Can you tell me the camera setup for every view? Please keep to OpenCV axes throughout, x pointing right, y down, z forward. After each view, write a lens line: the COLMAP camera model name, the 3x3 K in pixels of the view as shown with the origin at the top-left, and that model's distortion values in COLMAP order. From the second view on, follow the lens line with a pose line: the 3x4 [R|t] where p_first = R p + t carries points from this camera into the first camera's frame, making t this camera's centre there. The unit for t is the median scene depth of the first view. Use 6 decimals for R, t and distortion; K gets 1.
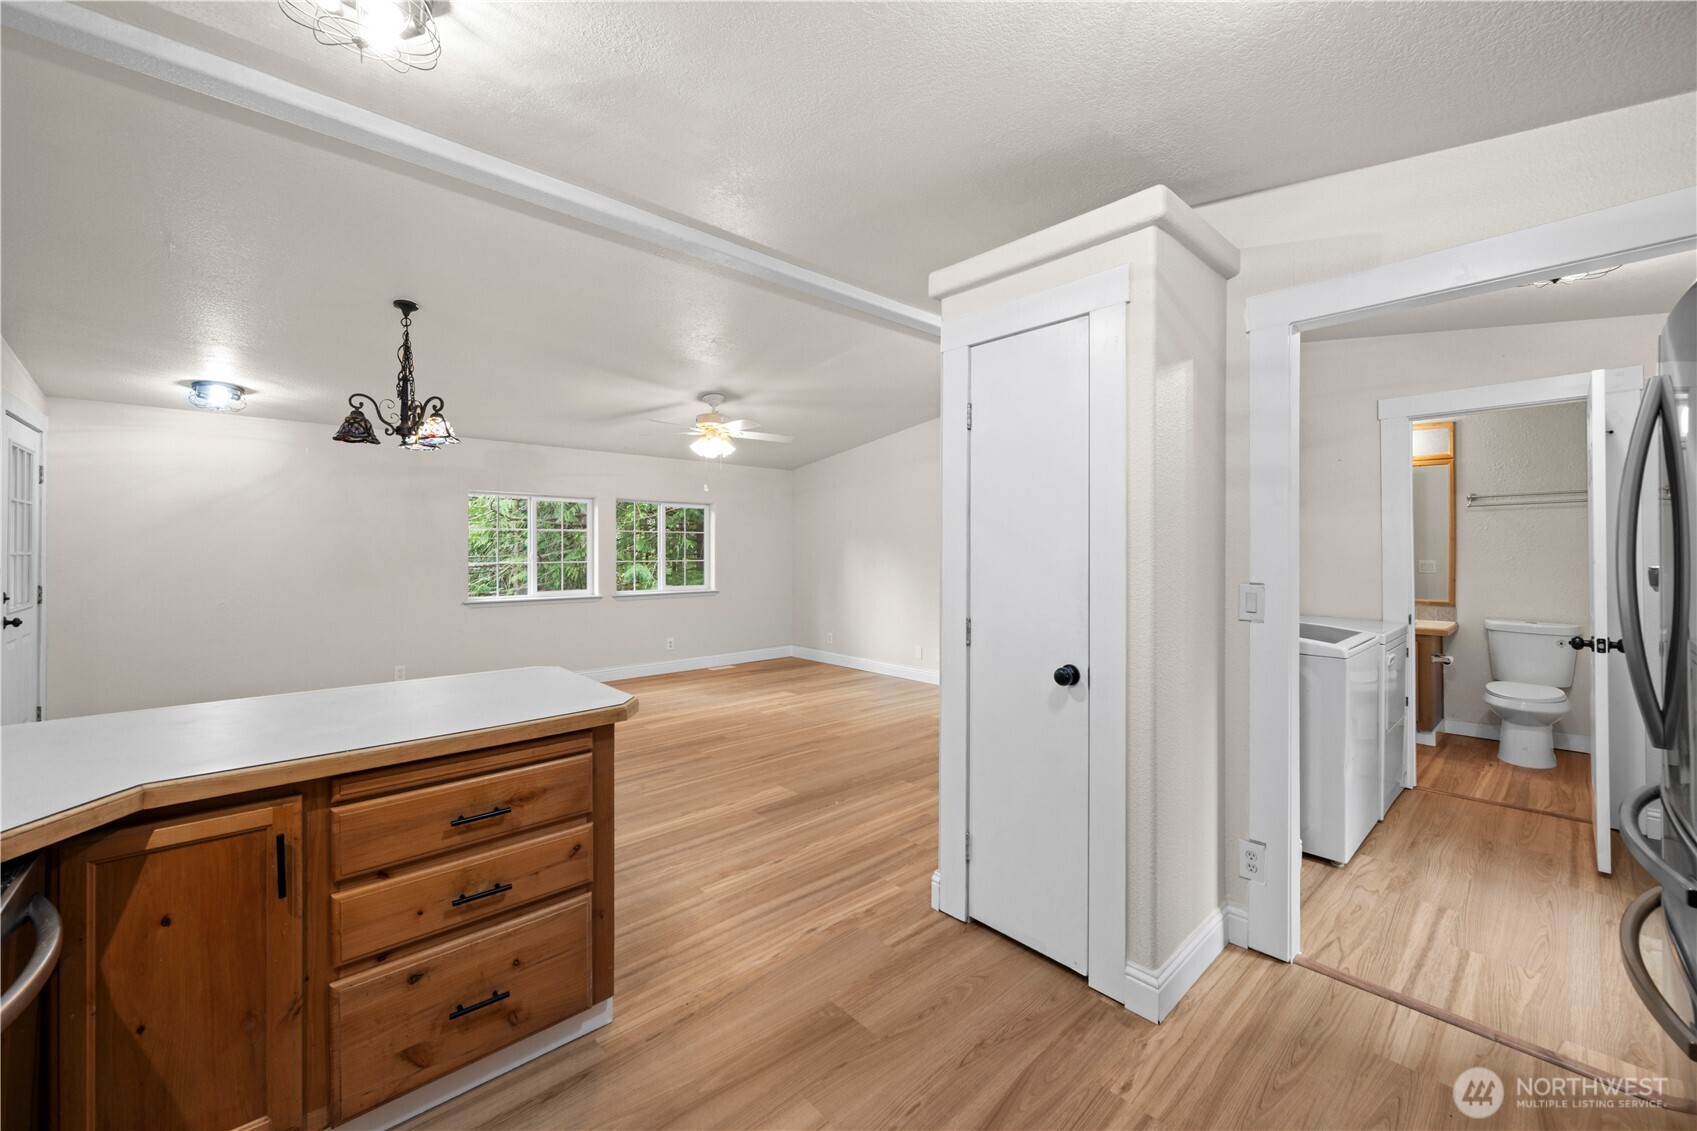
lens RADIAL K [[672.6, 0, 849.4], [0, 672.6, 543.1], [0, 0, 1]] dist [-0.002424, 0.000160]
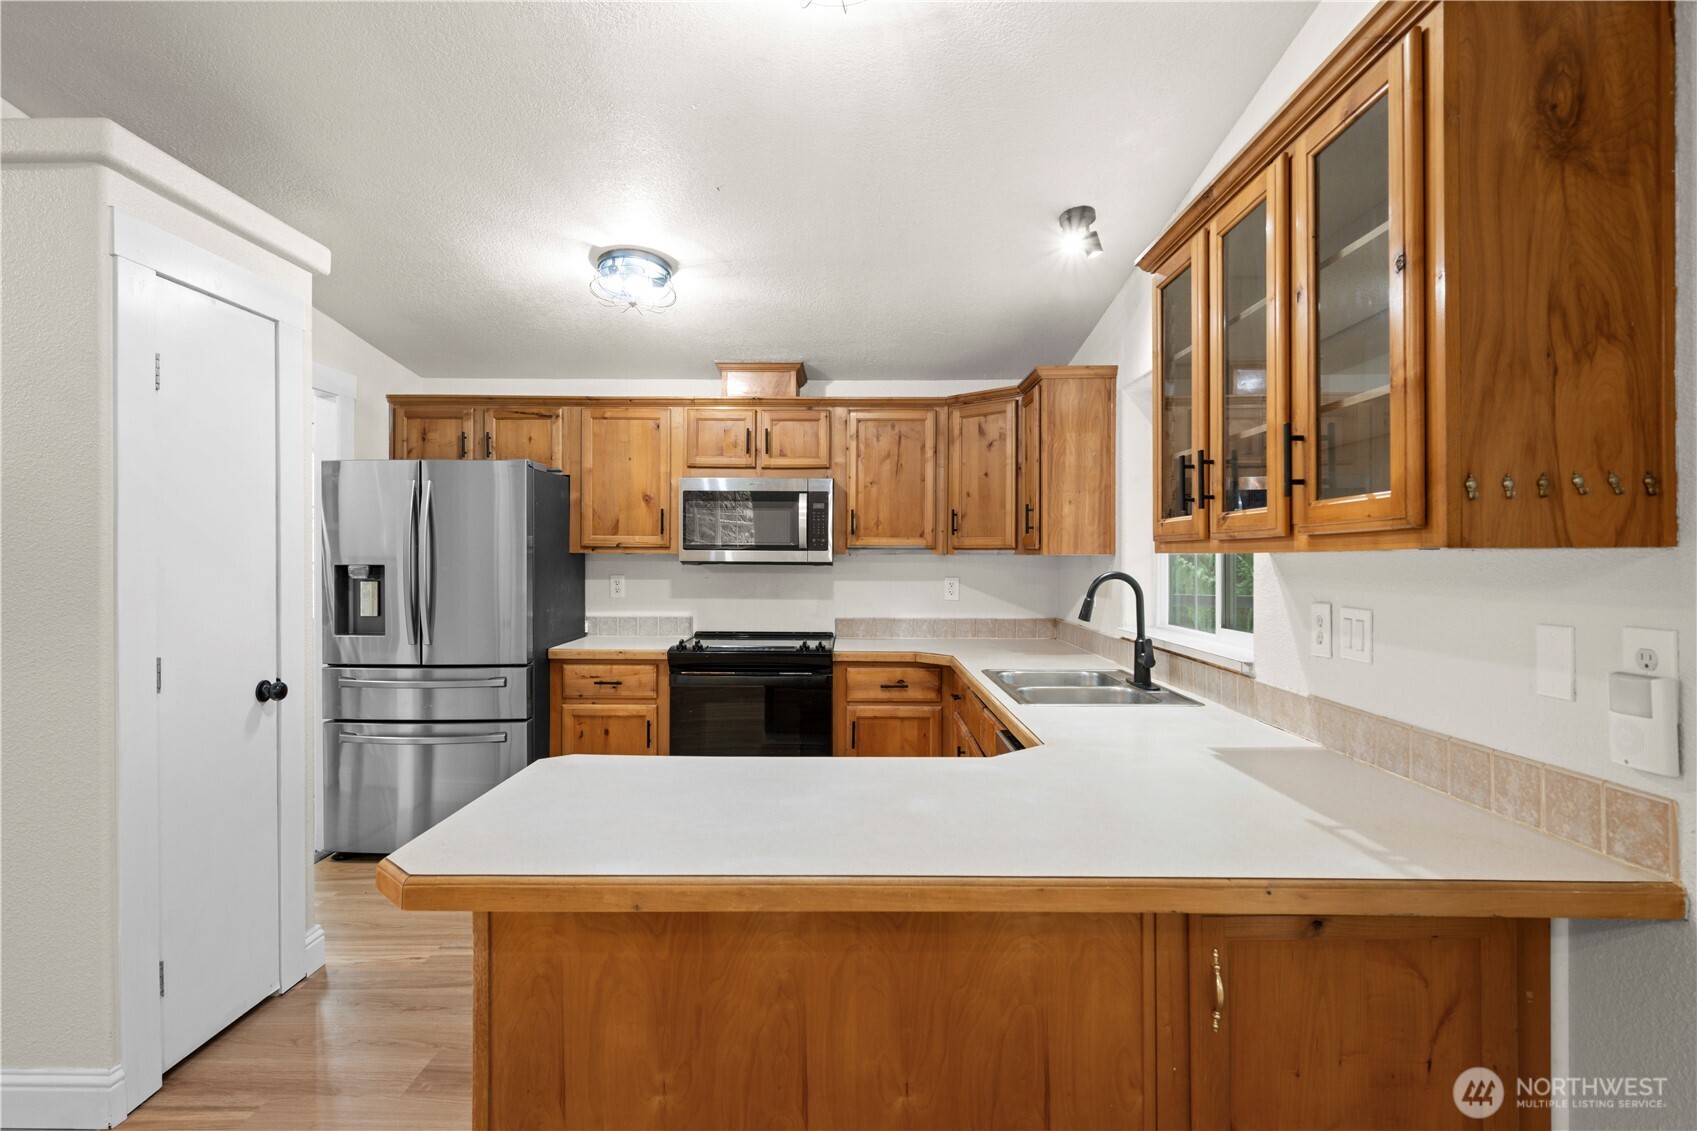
lens RADIAL K [[873.6, 0, 841.5], [0, 873.6, 549.2], [0, 0, 1]] dist [-0.002903, -0.001413]
pose [[-0.731357, 0.001317, 0.681993, -0.535905], [-0.006067, 0.999946, -0.008436, -0.000523], [-0.681968, -0.010307, -0.731310, 0.649552]]
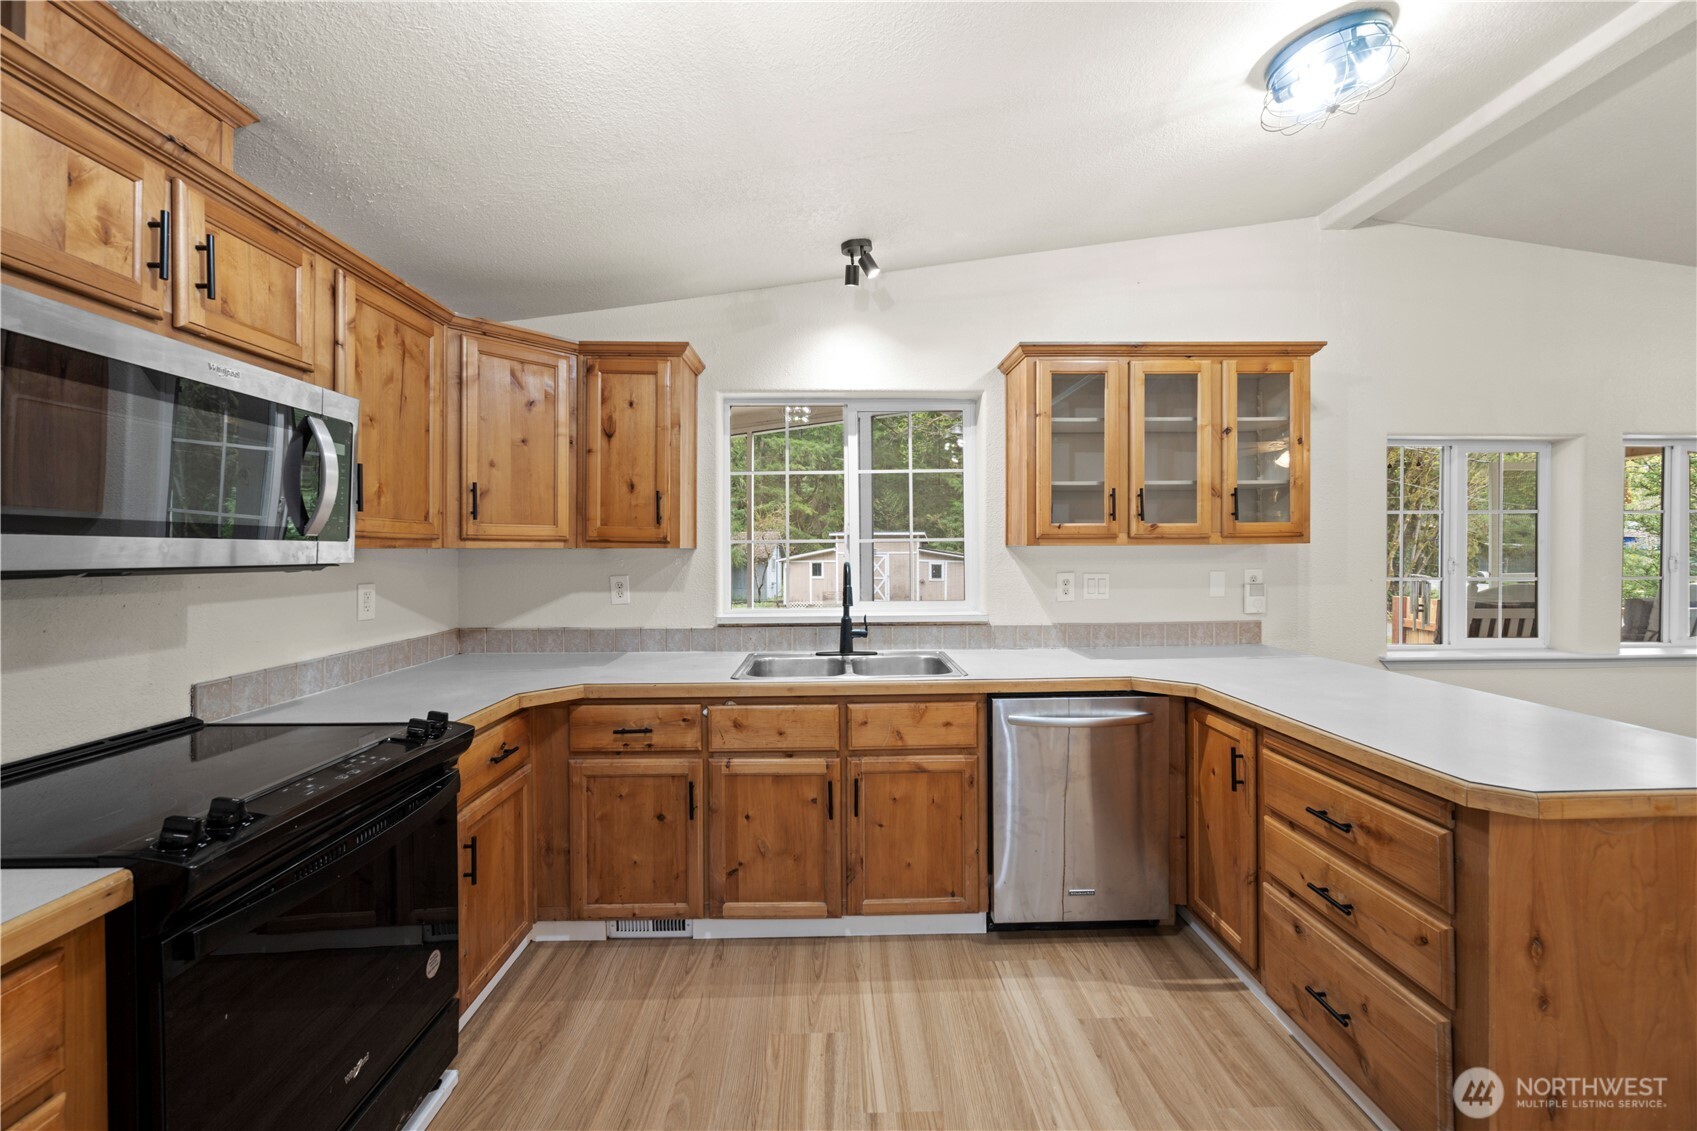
lens RADIAL K [[672.6, 0, 859.7], [0, 672.6, 549.0], [0, 0, 1]] dist [-0.002424, 0.000160]
pose [[-0.647623, 0.000457, -0.761961, 0.244739], [0.005539, 0.999976, -0.004107, 0.001062], [0.761941, -0.006880, -0.647610, 0.409310]]
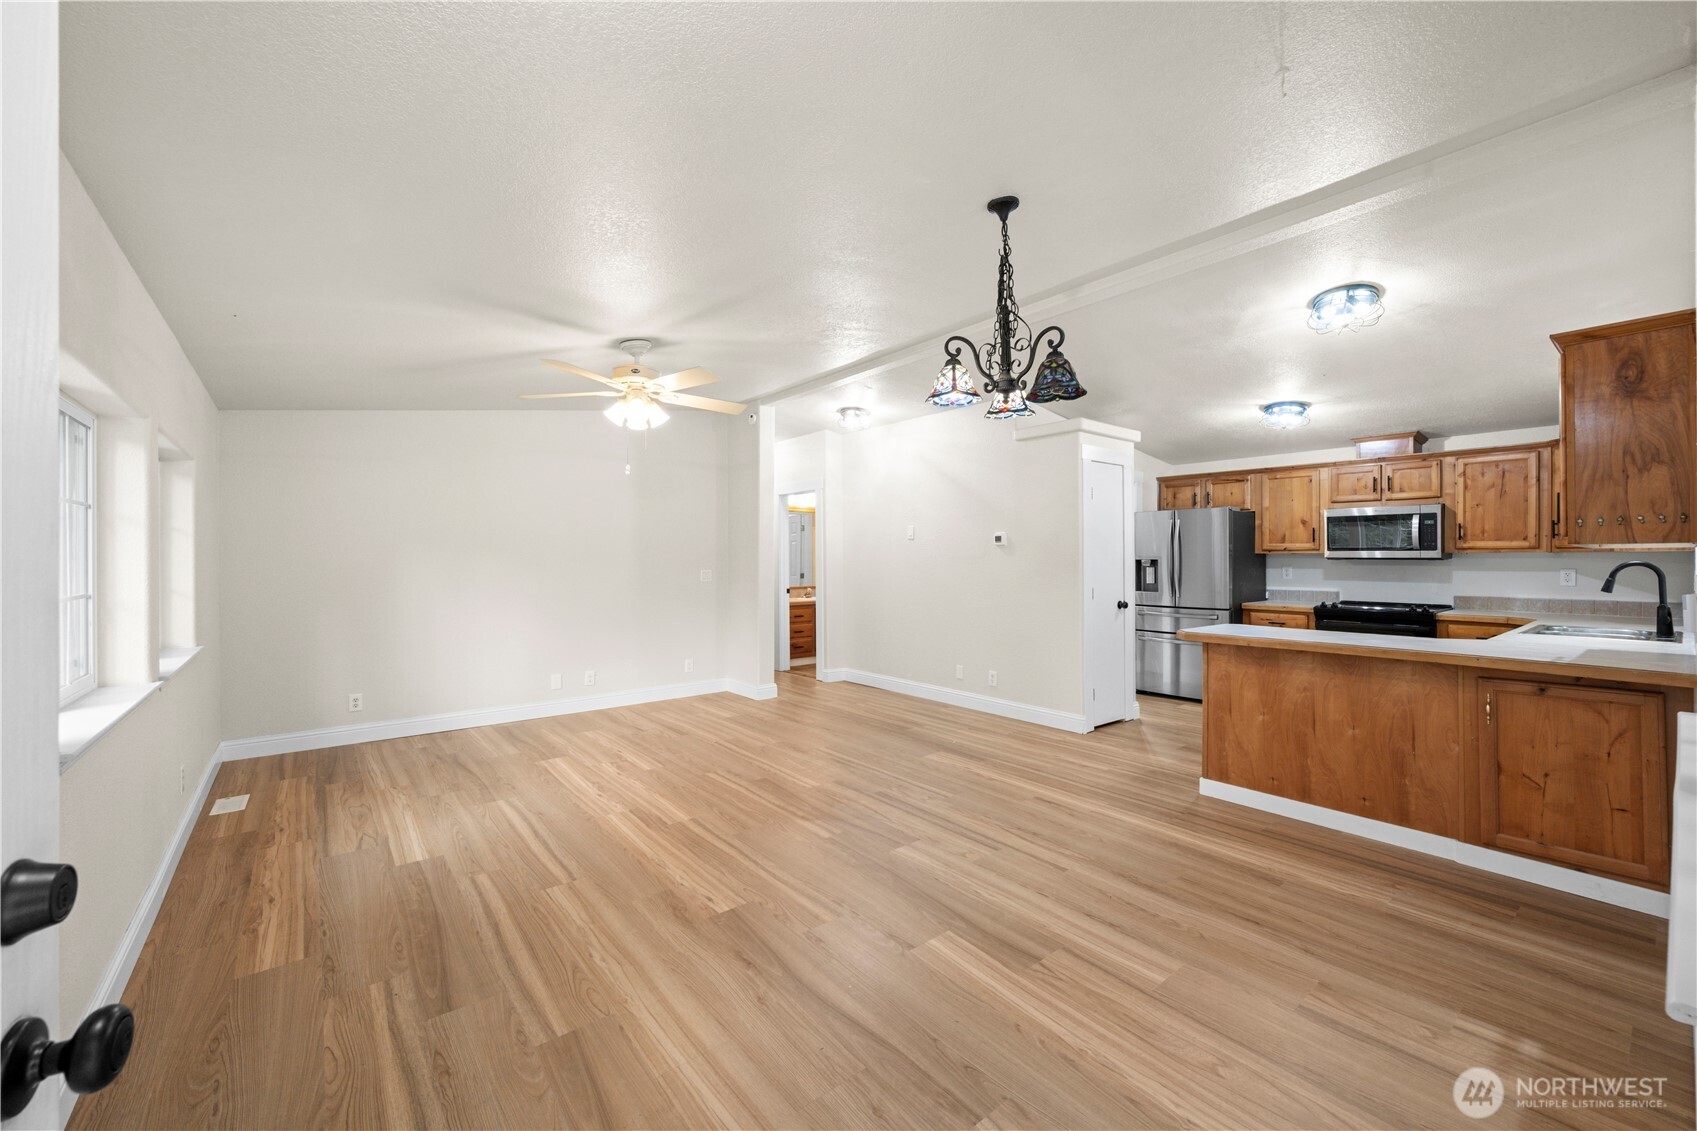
lens RADIAL K [[672.6, 0, 839.5], [0, 672.6, 563.5], [0, 0, 1]] dist [-0.002424, 0.000160]
pose [[0.068913, -0.008245, 0.997589, -1.105388], [-0.002592, 0.999961, 0.008443, 0.008807], [-0.997619, -0.003168, 0.068889, 0.909310]]
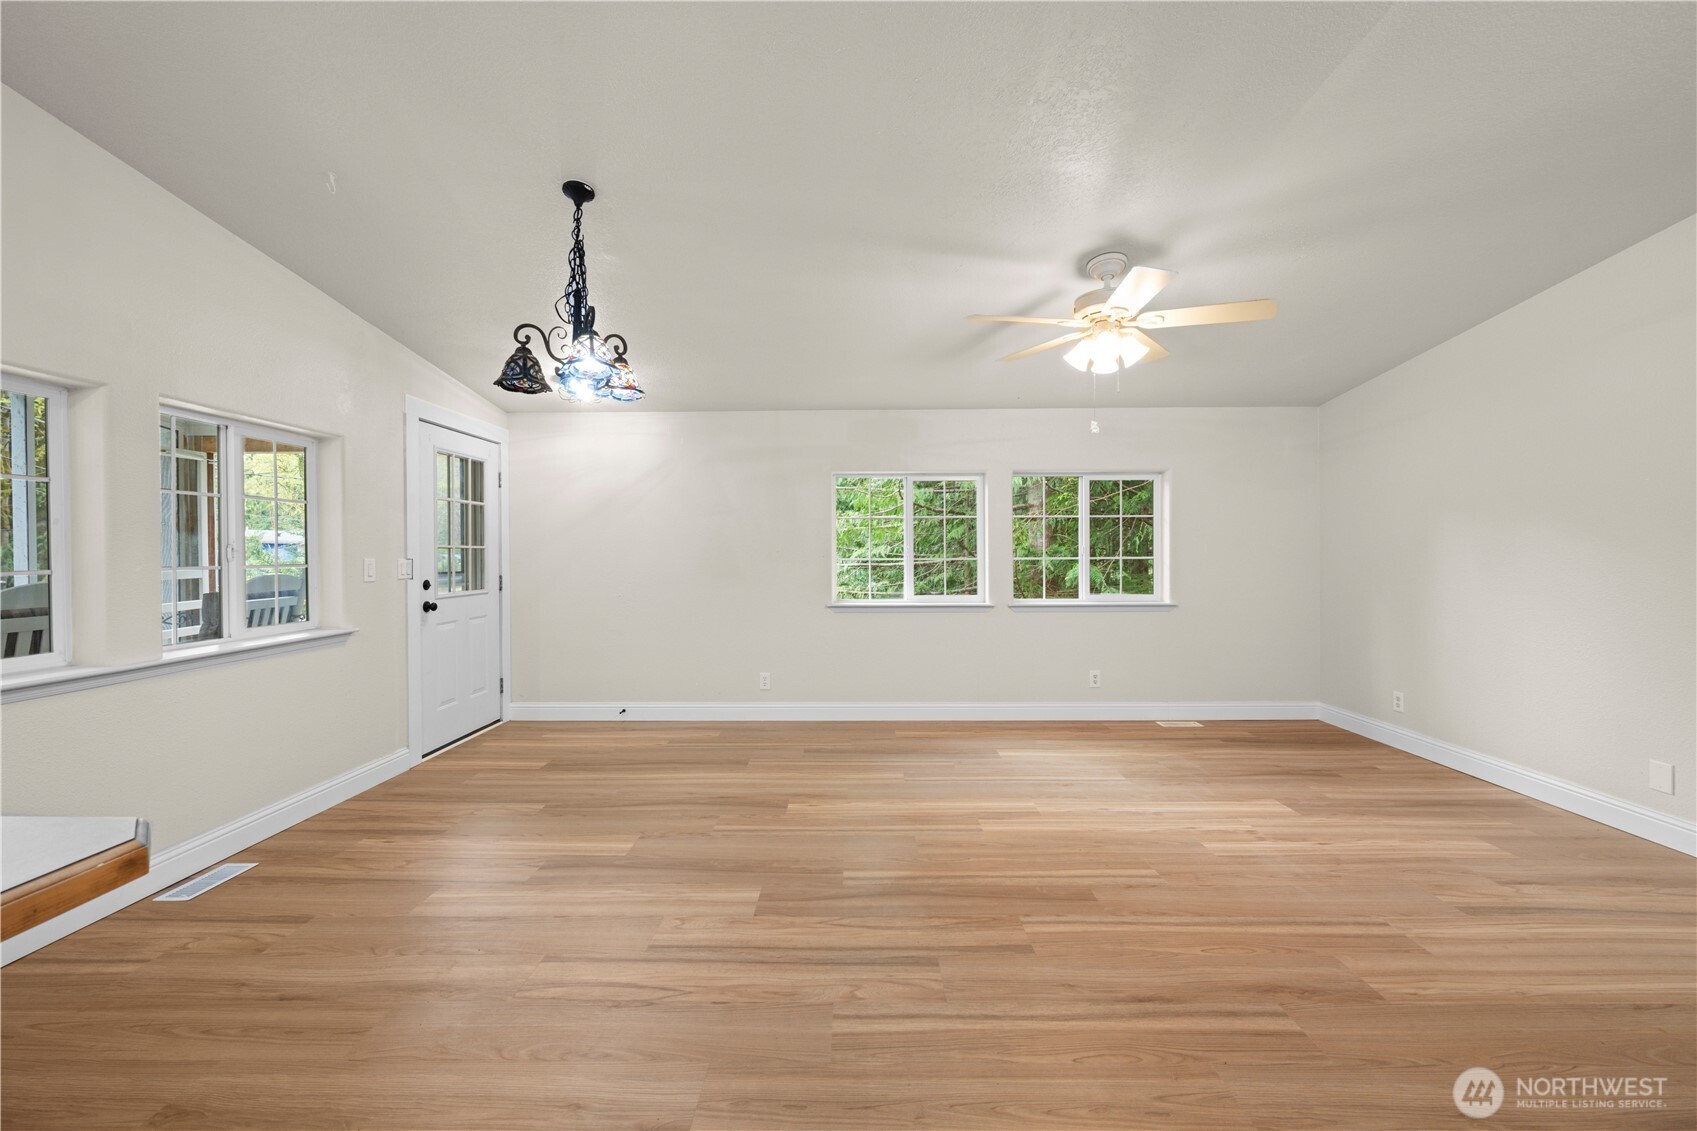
lens RADIAL K [[672.6, 0, 835.5], [0, 672.6, 559.2], [0, 0, 1]] dist [-0.002424, 0.000160]
pose [[0.720838, 0.000871, -0.693104, 0.028901], [0.011802, 0.999839, 0.013531, 0.025871], [0.693004, -0.017934, 0.720711, 0.541929]]
